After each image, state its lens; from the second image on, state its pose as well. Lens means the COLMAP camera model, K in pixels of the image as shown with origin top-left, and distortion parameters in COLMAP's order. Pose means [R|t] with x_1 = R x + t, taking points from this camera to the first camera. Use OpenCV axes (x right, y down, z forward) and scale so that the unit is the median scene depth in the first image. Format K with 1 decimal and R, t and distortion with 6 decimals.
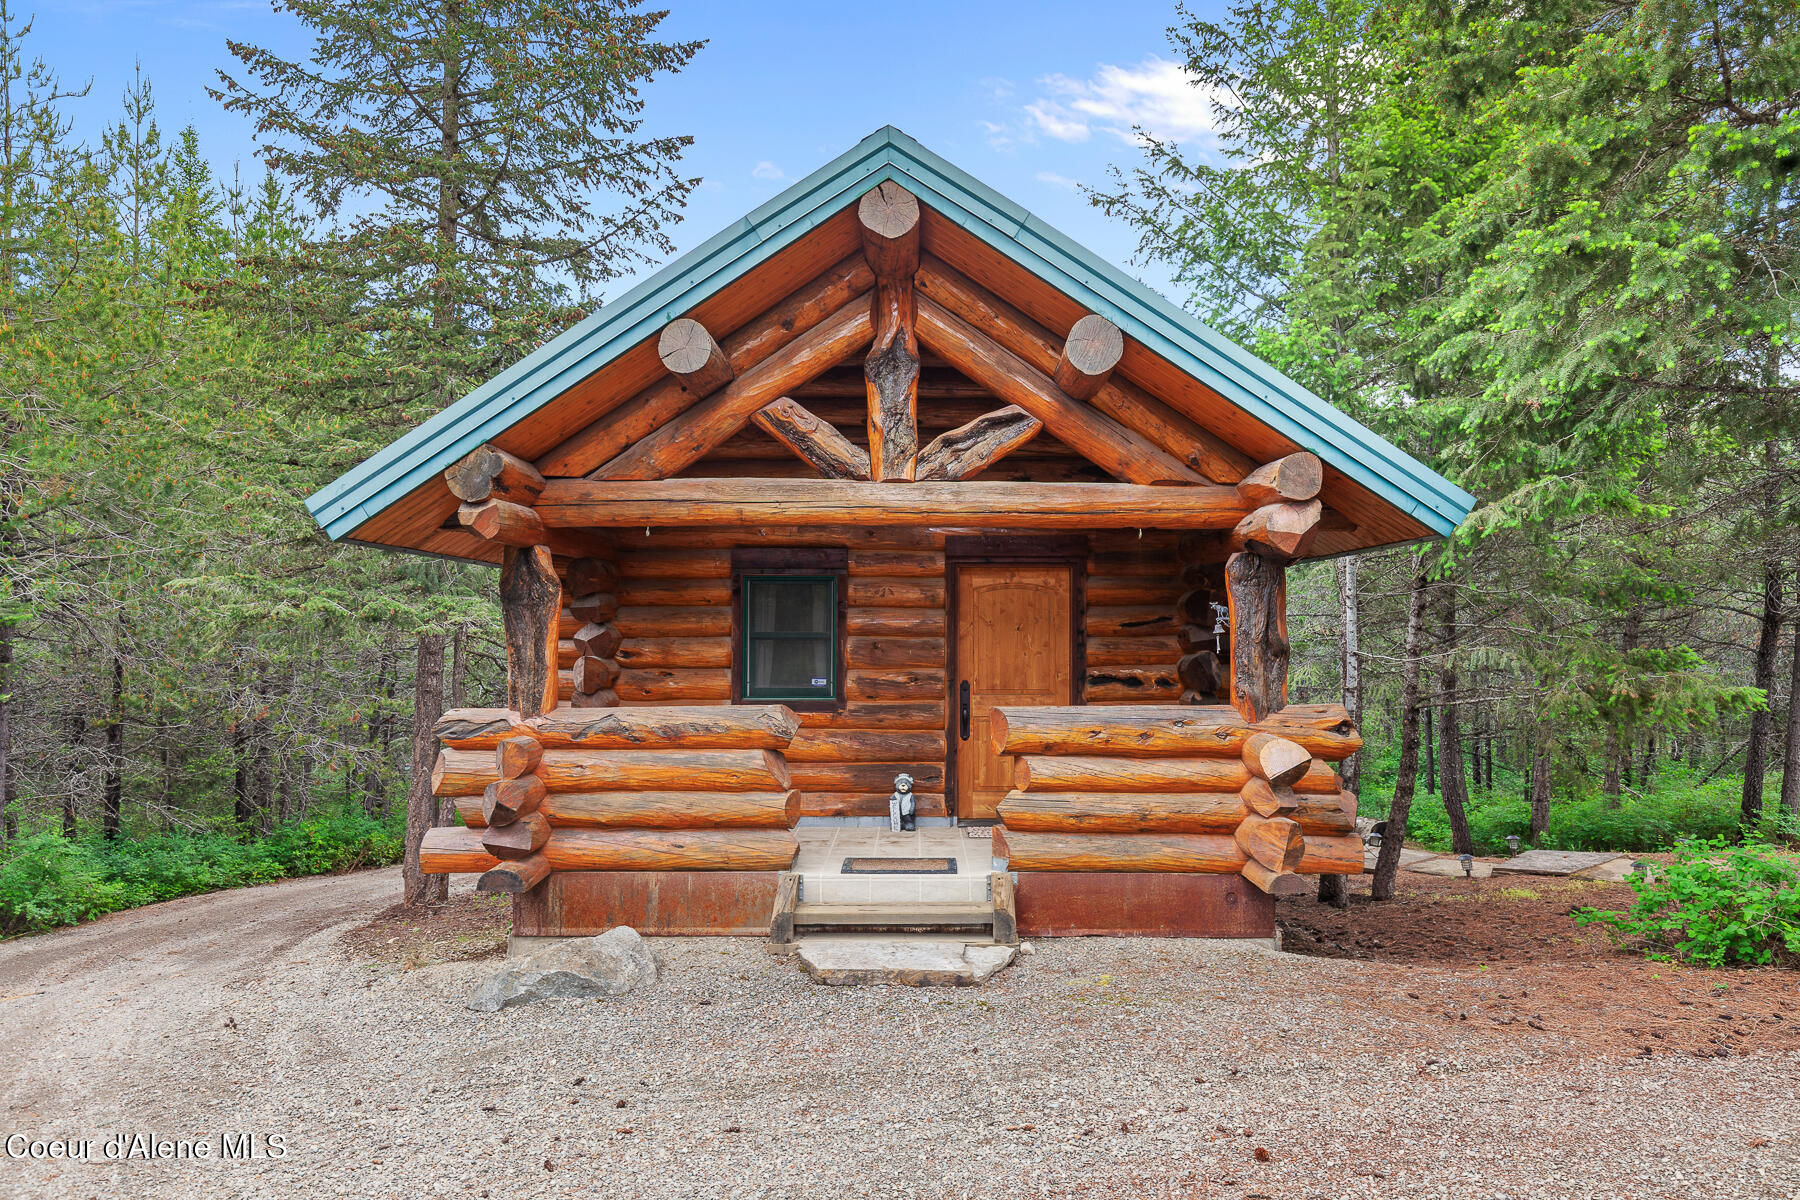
lens RADIAL K [[1213.3, 0, 902.6], [0, 1213.3, 614.4], [0, 0, 1]] dist [-0.007761, -0.001847]
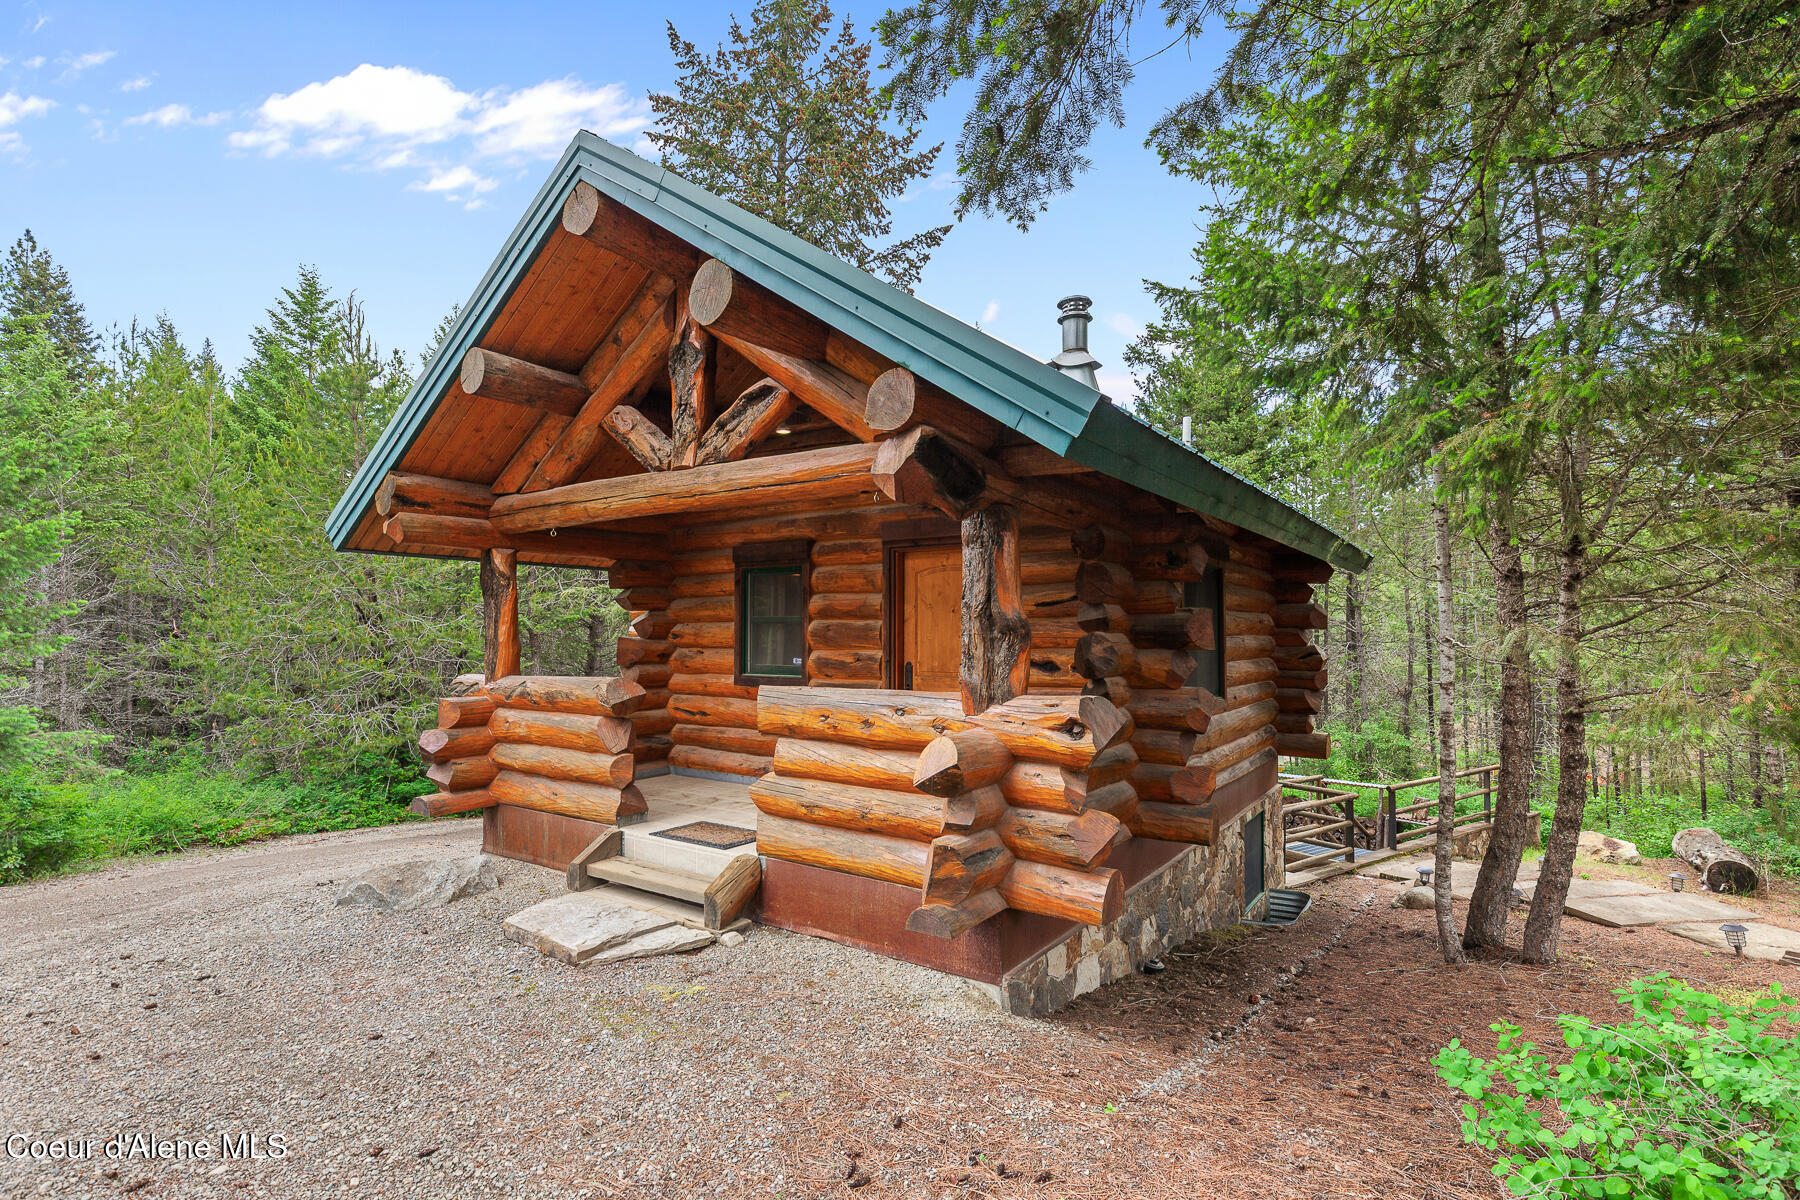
lens RADIAL K [[874.6, 0, 894.1], [0, 874.6, 604.9], [0, 0, 1]] dist [-0.000827, 0.000491]
pose [[0.822920, -0.019180, -0.567833, 0.578654], [0.009363, 0.999752, -0.020200, 0.026320], [0.568080, 0.011306, 0.822896, 0.480659]]
